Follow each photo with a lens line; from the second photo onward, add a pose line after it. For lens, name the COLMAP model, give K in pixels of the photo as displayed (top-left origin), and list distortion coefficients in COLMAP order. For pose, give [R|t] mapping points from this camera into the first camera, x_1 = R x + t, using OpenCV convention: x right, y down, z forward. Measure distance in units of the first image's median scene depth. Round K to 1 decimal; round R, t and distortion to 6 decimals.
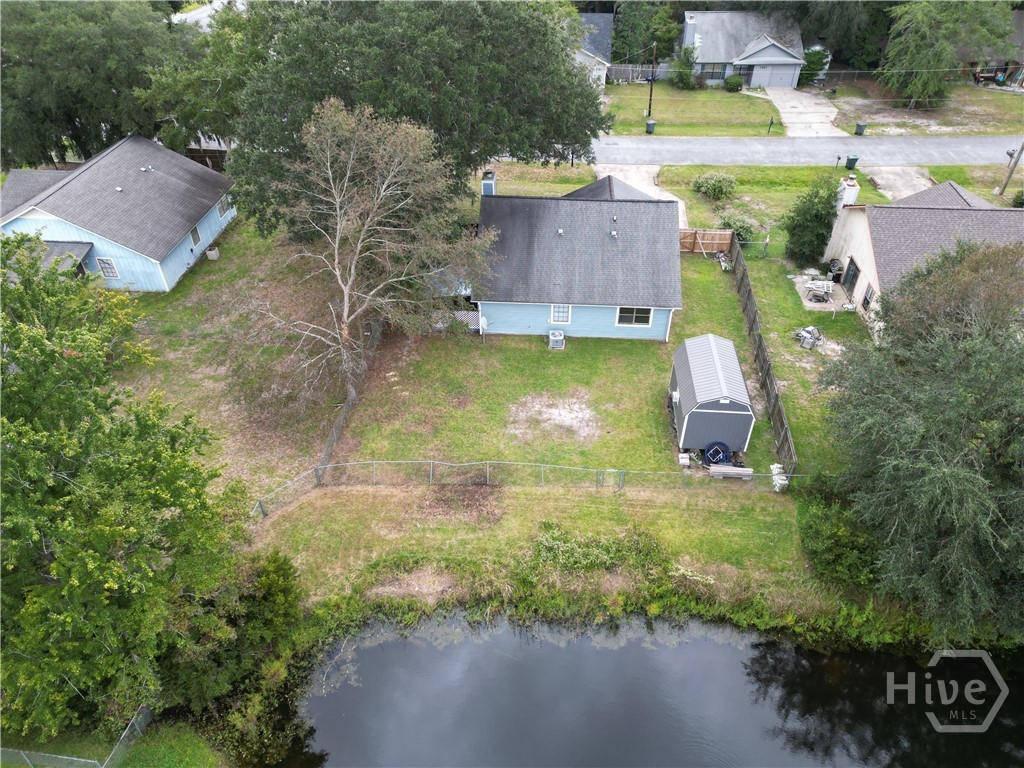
lens RADIAL K [[717.8, 0, 508.0], [0, 717.8, 386.5], [0, 0, 1]] dist [0.065658, -0.055432]
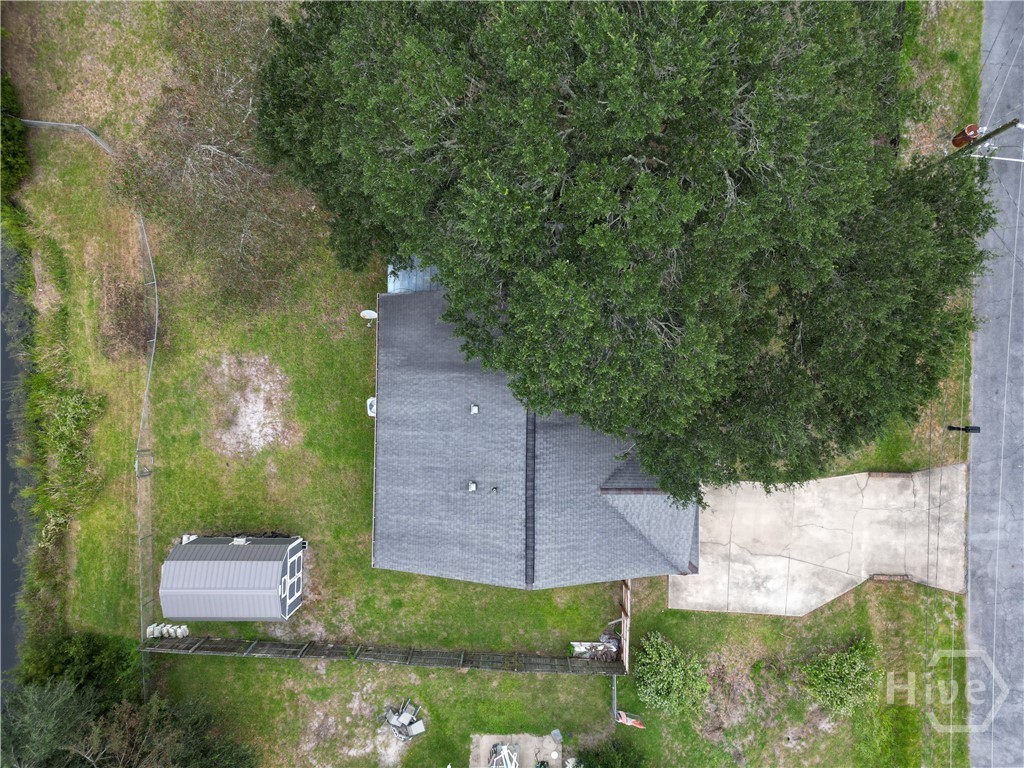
lens RADIAL K [[717.8, 0, 504.8], [0, 717.8, 381.4], [0, 0, 1]] dist [0.065658, -0.055432]
pose [[0.065772, 0.997835, 0.000292, 0.047006], [-0.620526, 0.040672, 0.783131, -0.759096], [0.781423, -0.051689, 0.621857, 0.591142]]
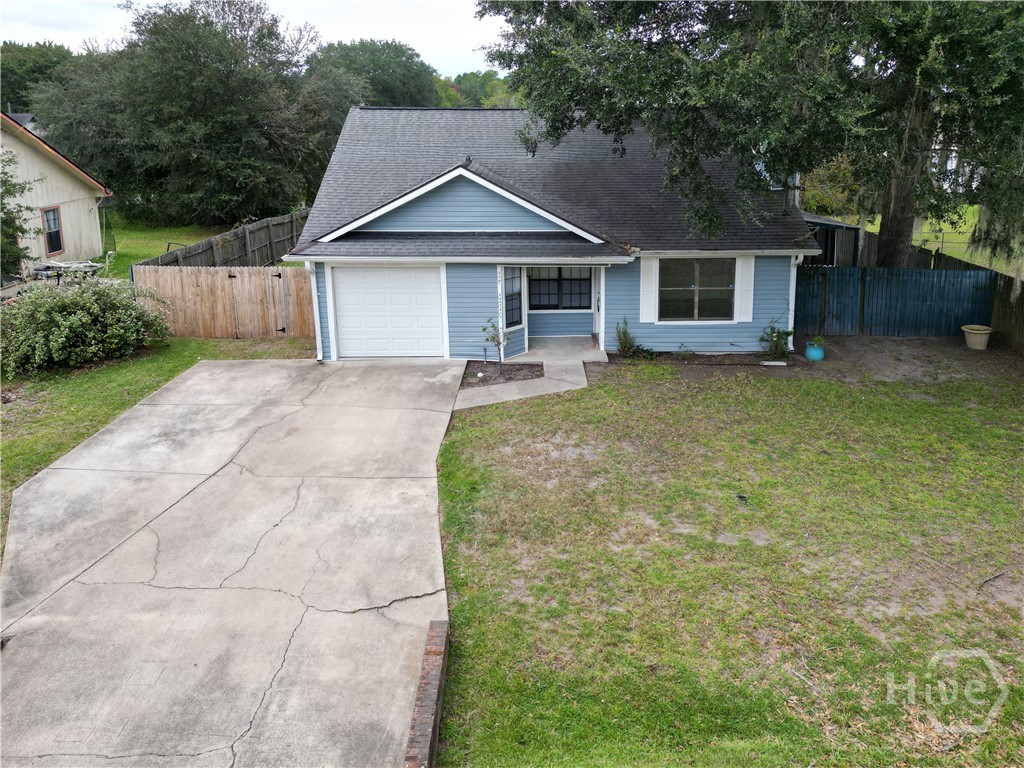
lens RADIAL K [[717.8, 0, 535.0], [0, 717.8, 372.2], [0, 0, 1]] dist [0.065658, -0.055432]
pose [[-0.994658, 0.031386, -0.098340, 0.164933], [-0.066880, 0.529725, 0.845528, -0.581270], [0.078631, 0.847588, -0.524796, 1.423317]]
